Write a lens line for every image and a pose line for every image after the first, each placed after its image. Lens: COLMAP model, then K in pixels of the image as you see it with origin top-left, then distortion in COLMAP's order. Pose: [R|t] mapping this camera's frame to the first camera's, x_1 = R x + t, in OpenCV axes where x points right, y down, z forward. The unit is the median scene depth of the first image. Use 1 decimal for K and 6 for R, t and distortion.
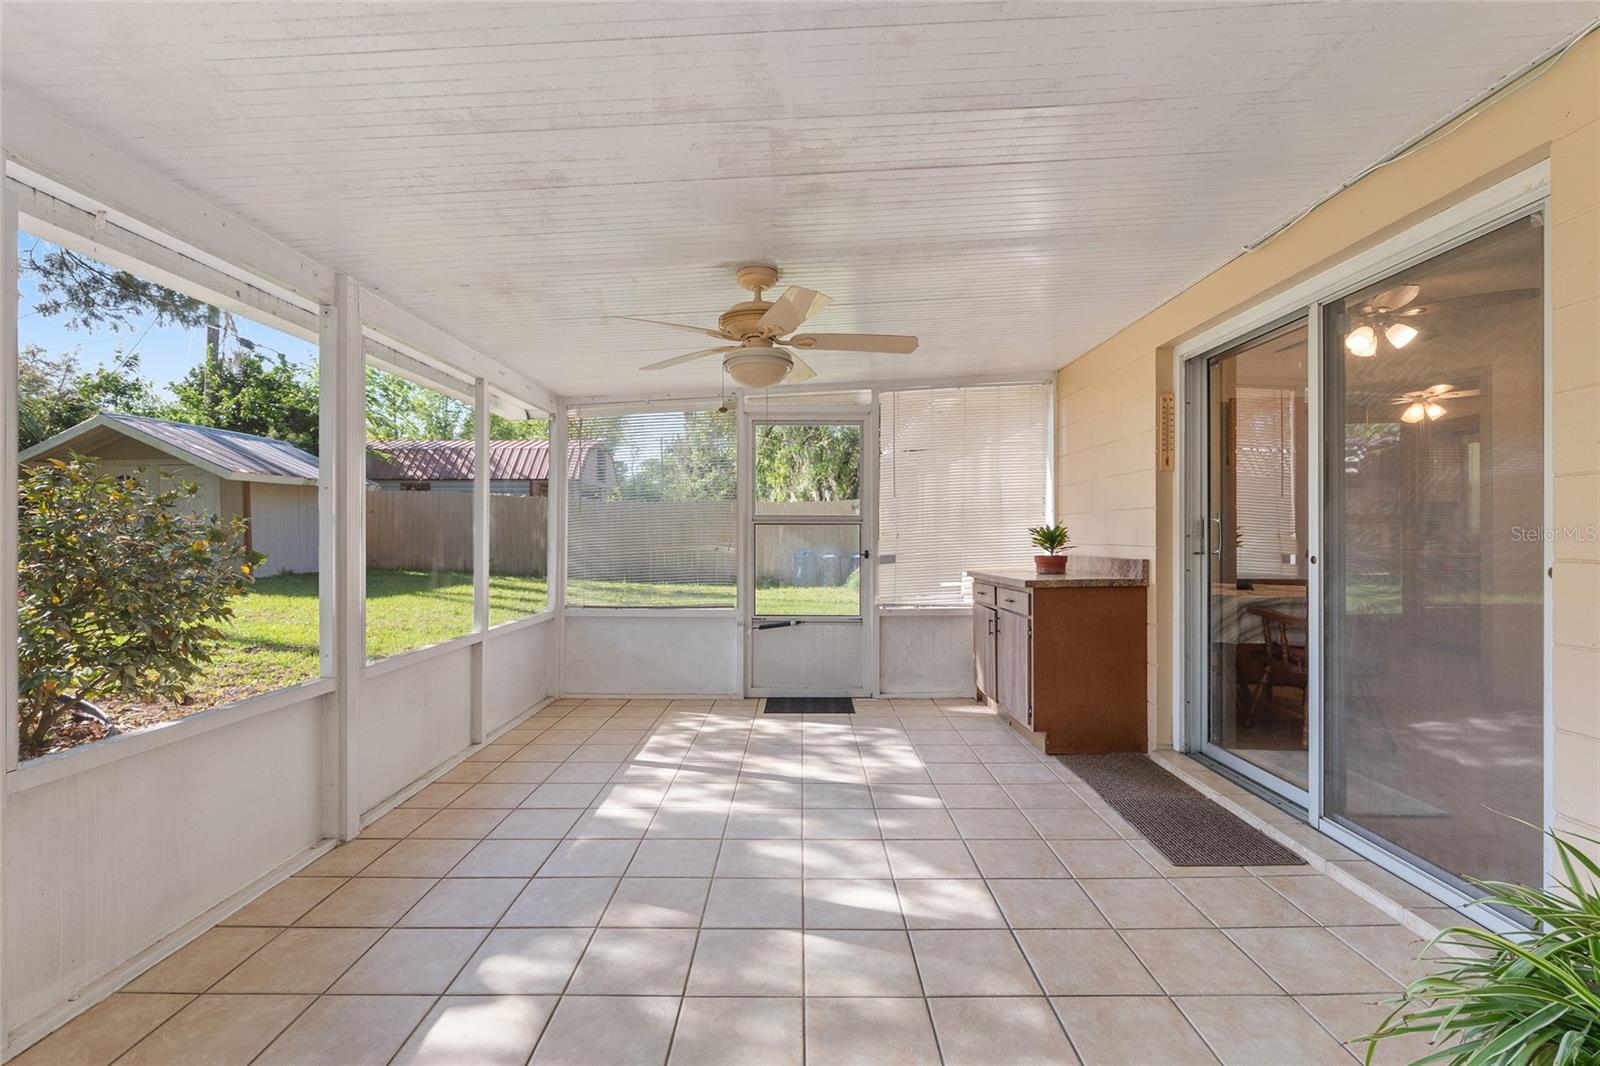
lens RADIAL K [[691.2, 0, 795.3], [0, 691.2, 534.0], [0, 0, 1]] dist [0.000578, 0.000130]
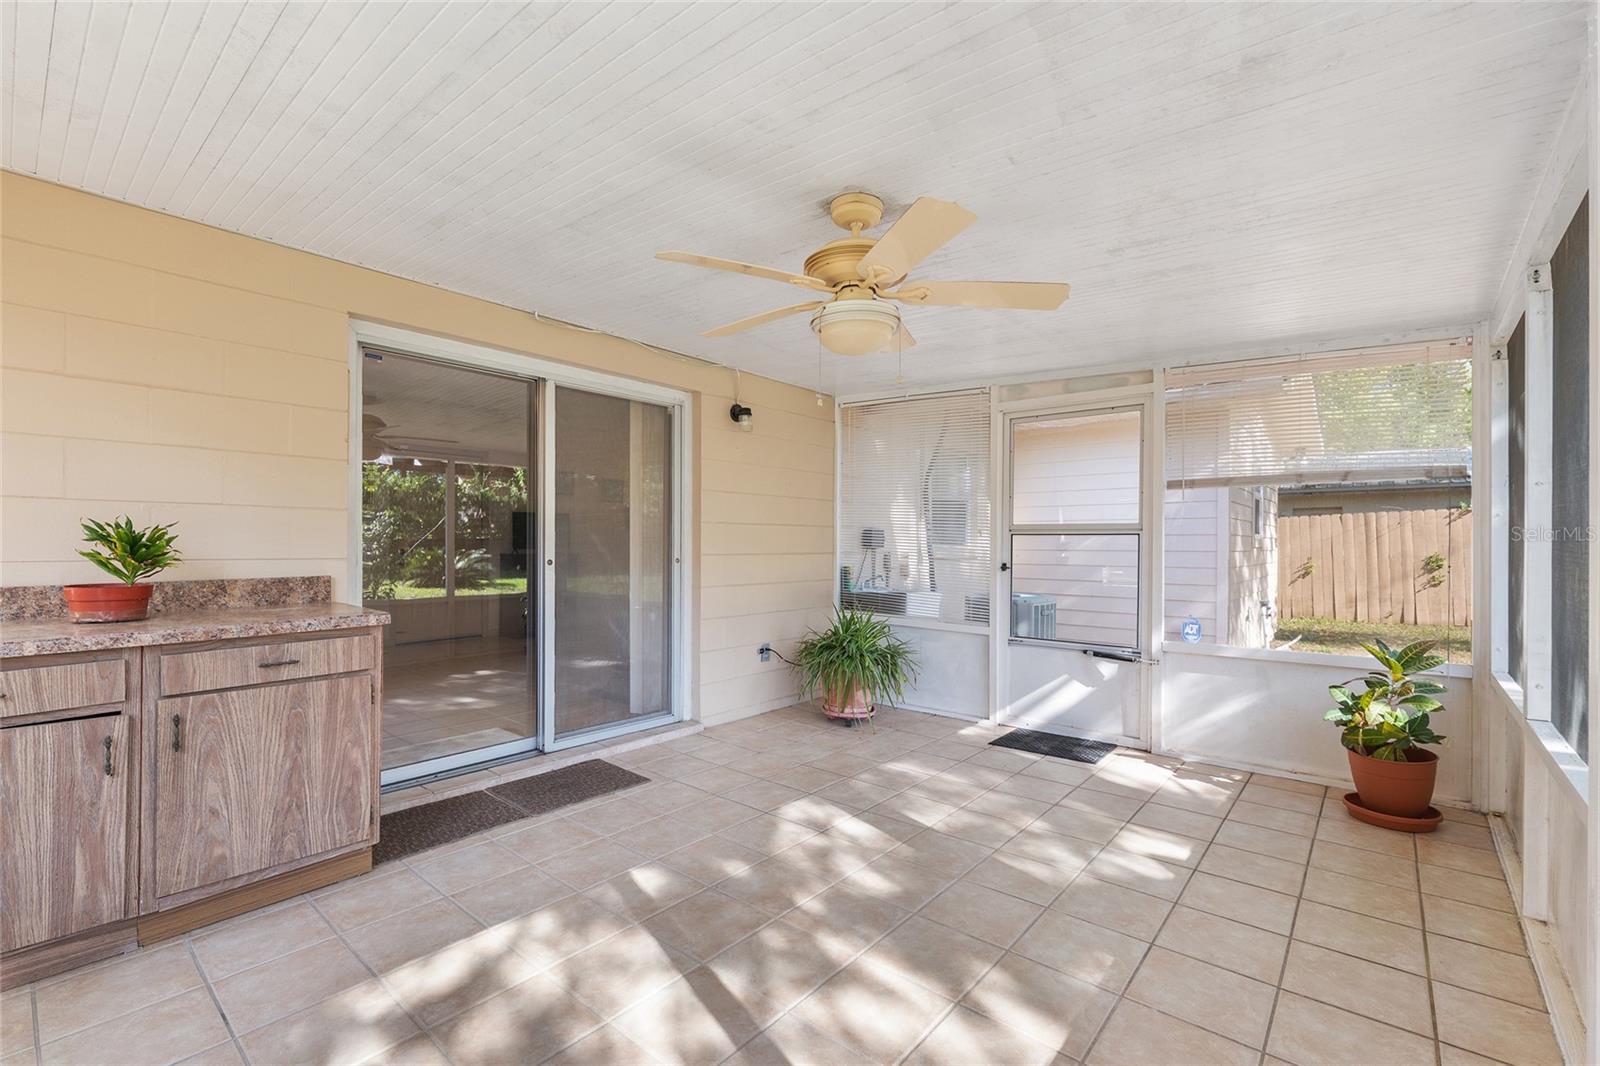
lens RADIAL K [[691.2, 0, 794.6], [0, 691.2, 539.1], [0, 0, 1]] dist [0.000578, 0.000130]
pose [[-0.755949, 0.011500, 0.654529, -0.593494], [0.005580, 0.999923, -0.011123, 0.007452], [-0.654606, -0.004756, -0.755955, 1.860590]]
